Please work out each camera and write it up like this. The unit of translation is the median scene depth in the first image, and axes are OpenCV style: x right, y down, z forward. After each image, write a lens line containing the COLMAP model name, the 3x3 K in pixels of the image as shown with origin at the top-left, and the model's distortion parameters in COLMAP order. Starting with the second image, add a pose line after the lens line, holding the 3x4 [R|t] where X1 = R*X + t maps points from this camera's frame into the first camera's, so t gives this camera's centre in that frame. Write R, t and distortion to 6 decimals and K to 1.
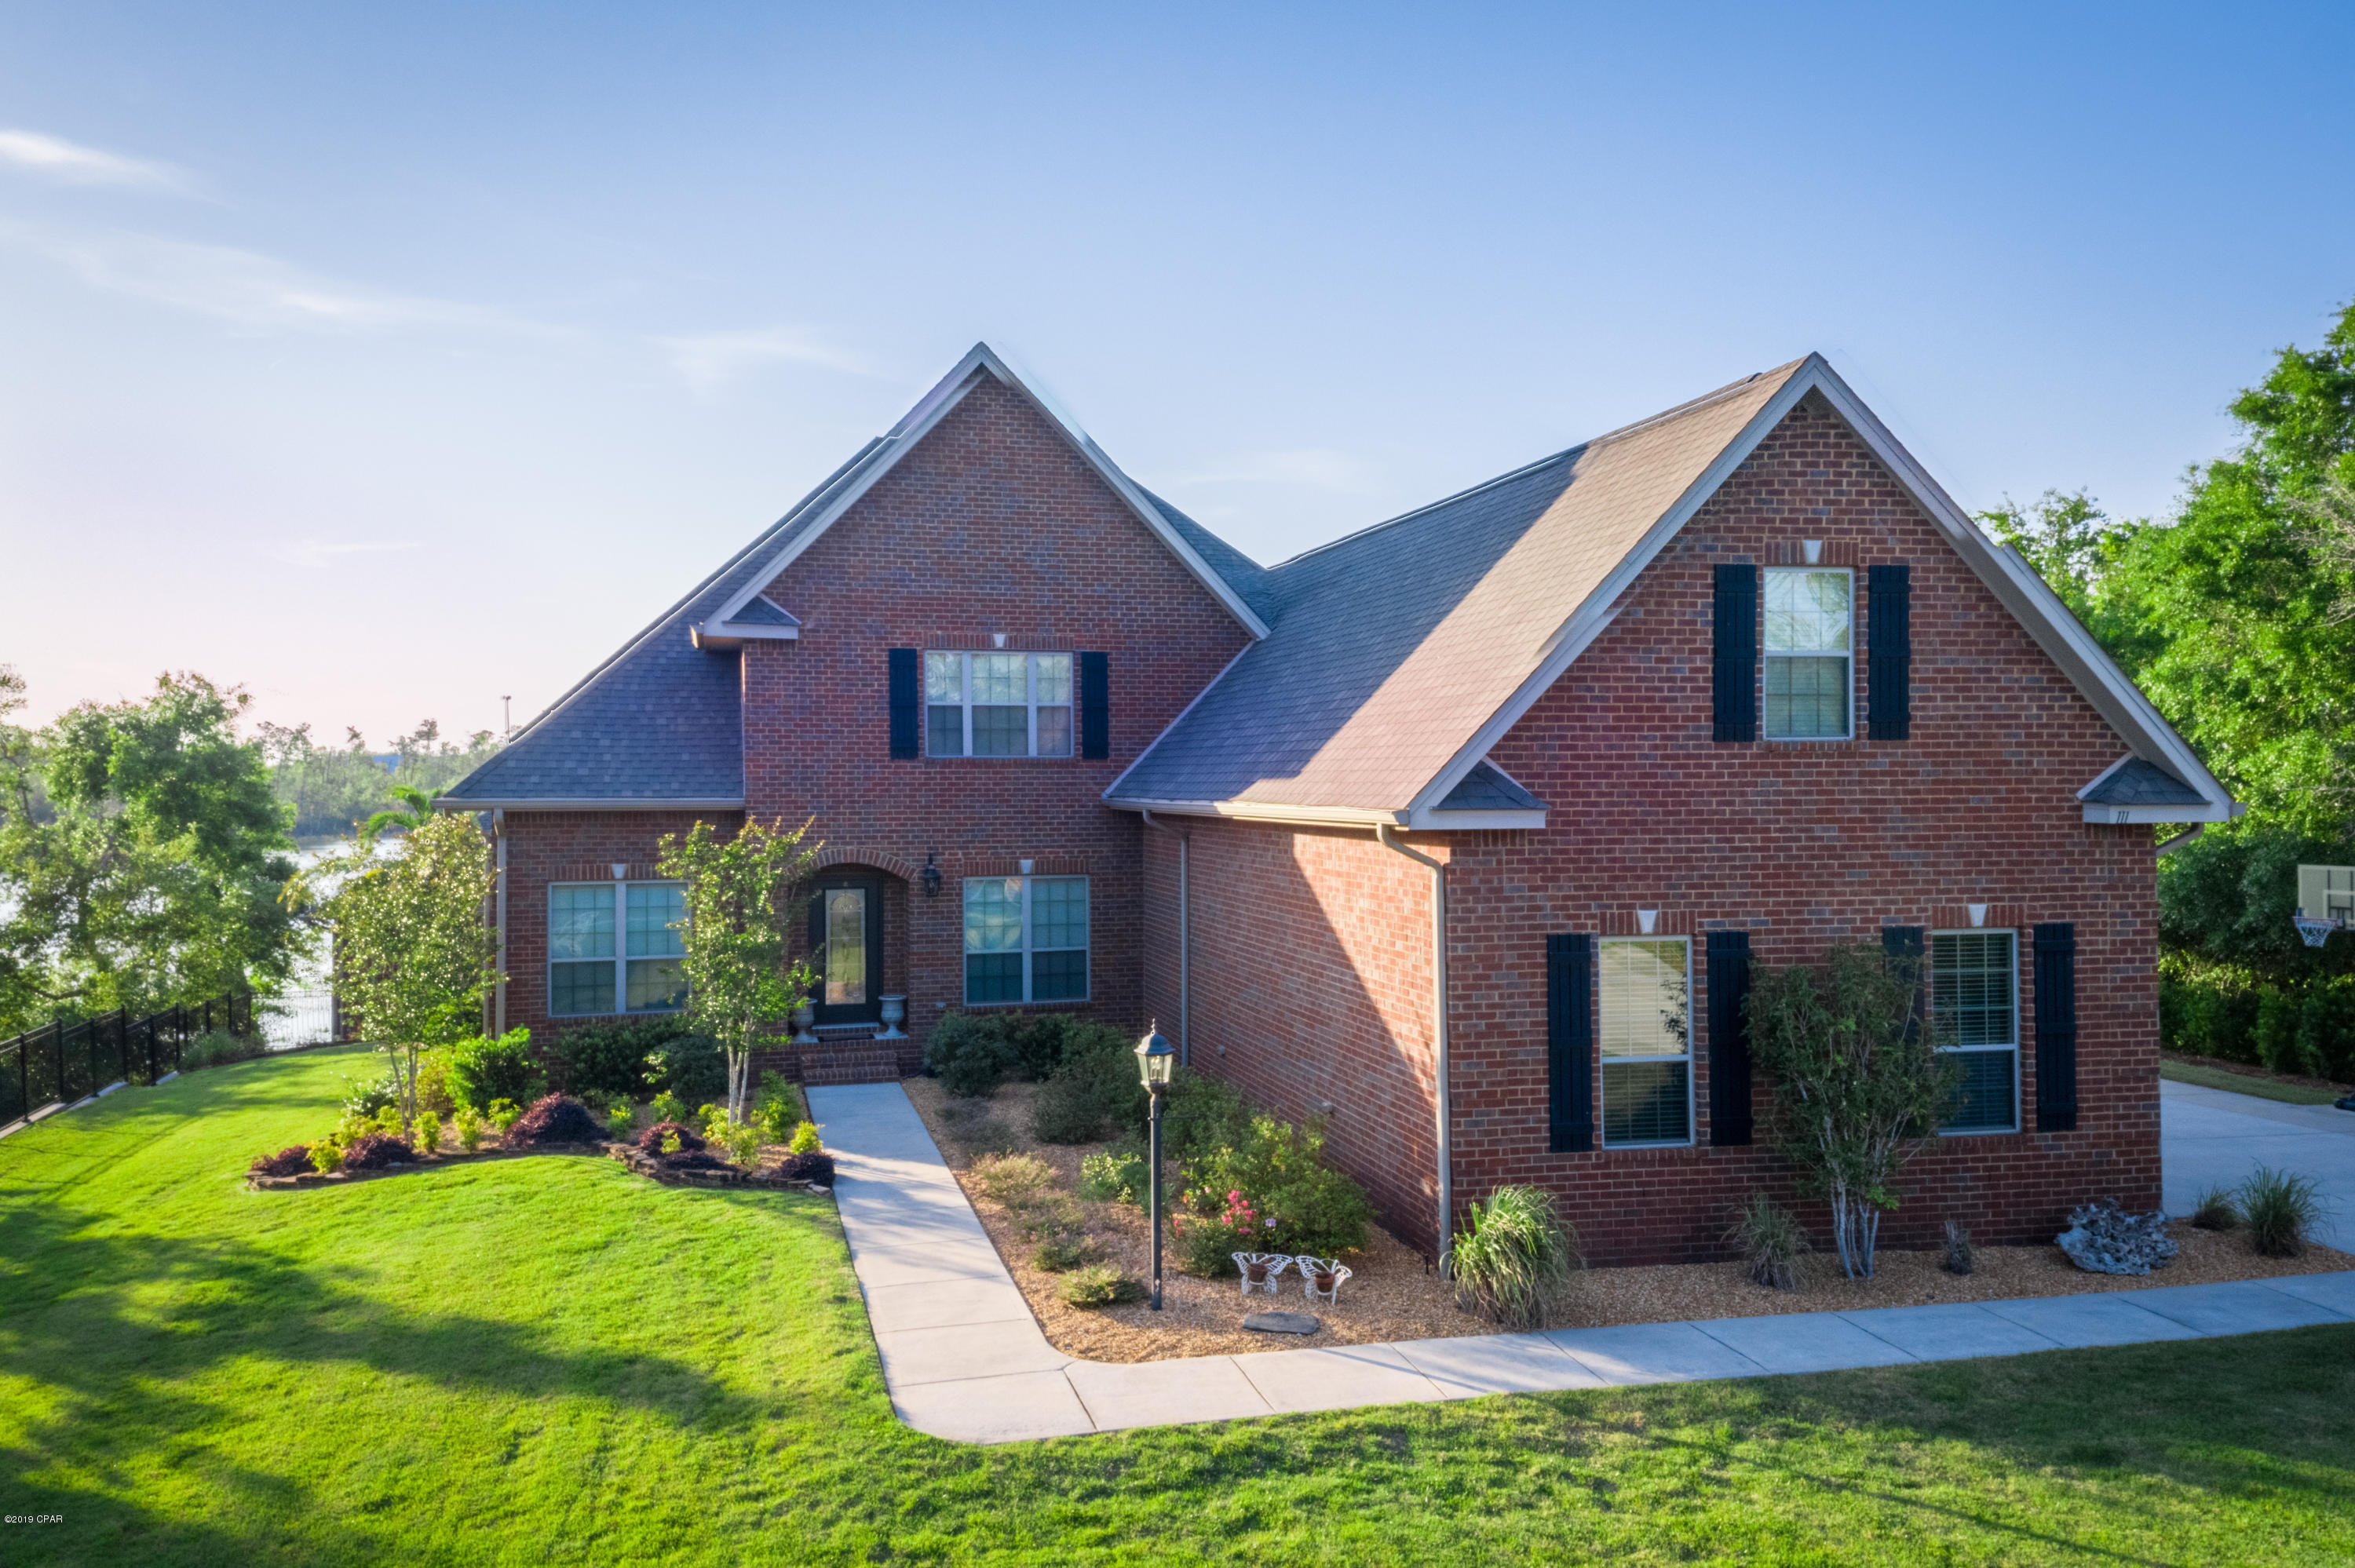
lens RADIAL K [[1869.0, 0, 1188.7], [0, 1869.0, 772.2], [0, 0, 1]] dist [0.254535, -0.383808]
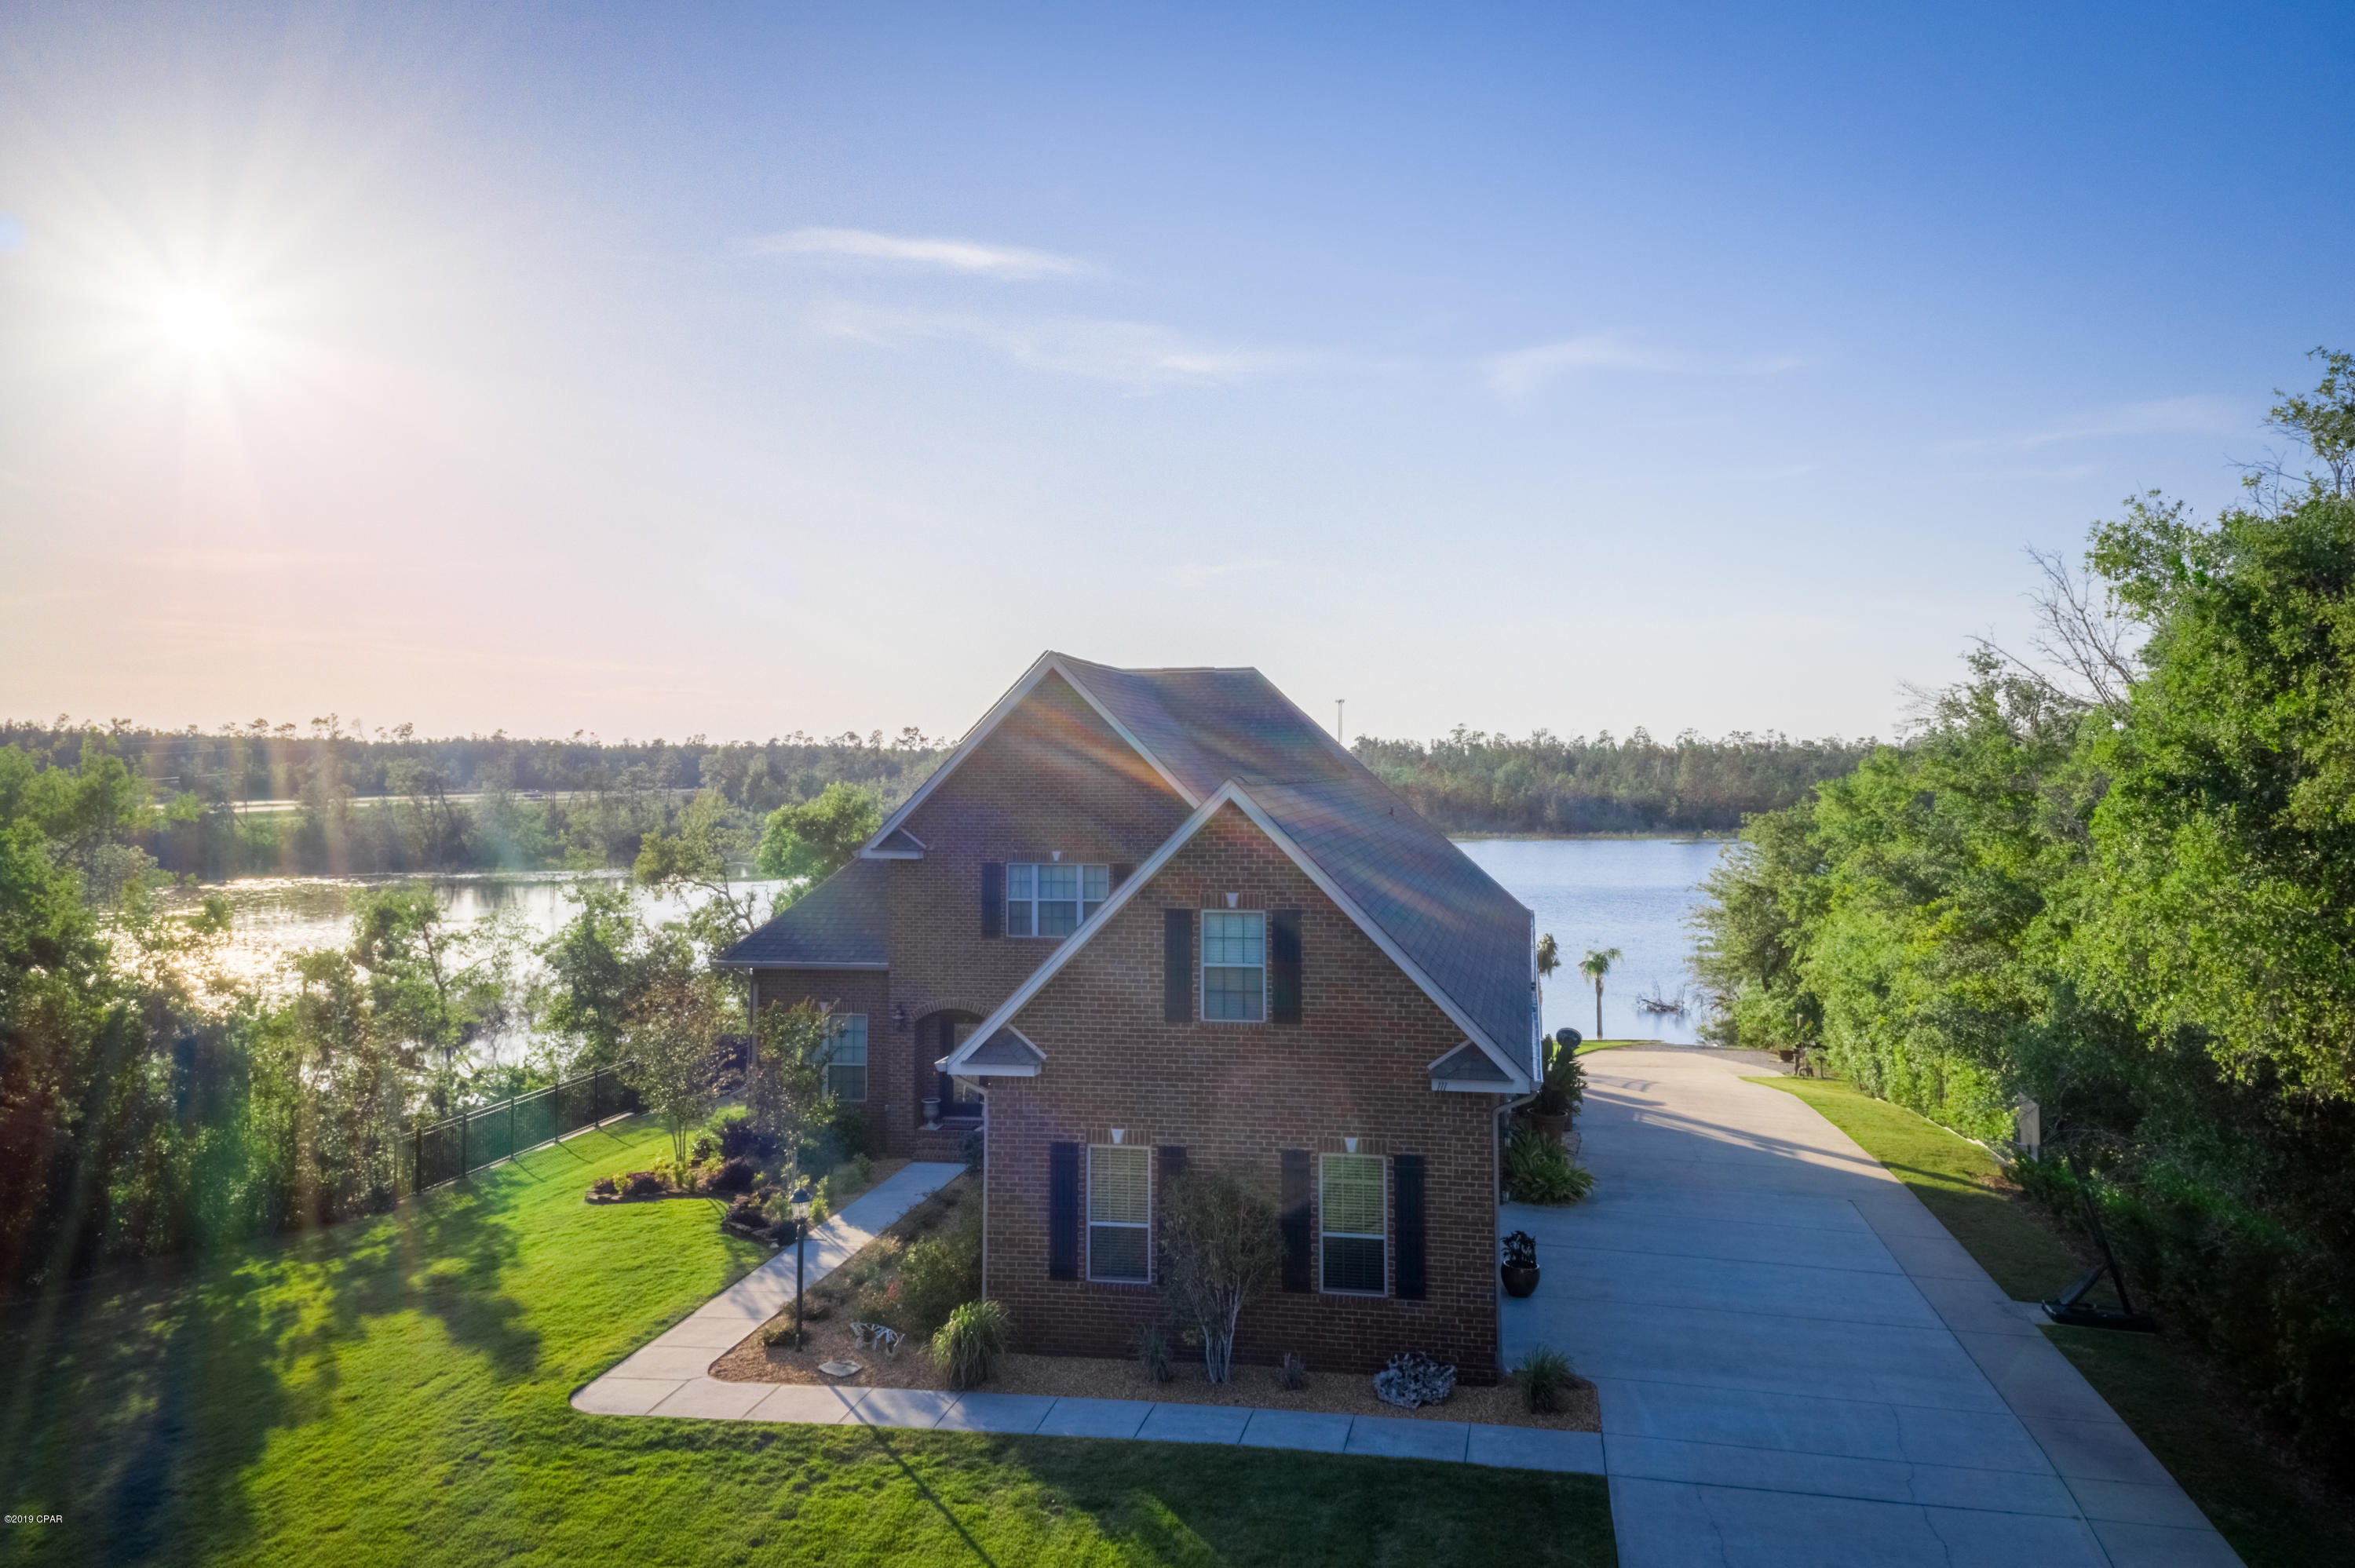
lens RADIAL K [[1822.2, 0, 1169.7], [0, 1822.2, 816.6], [0, 0, 1]] dist [0.277588, -0.373810]
pose [[0.903966, 0.011832, -0.427442, 0.769035], [0.001211, 0.999542, 0.030230, -0.192035], [0.427604, -0.027844, 0.903537, -0.285522]]
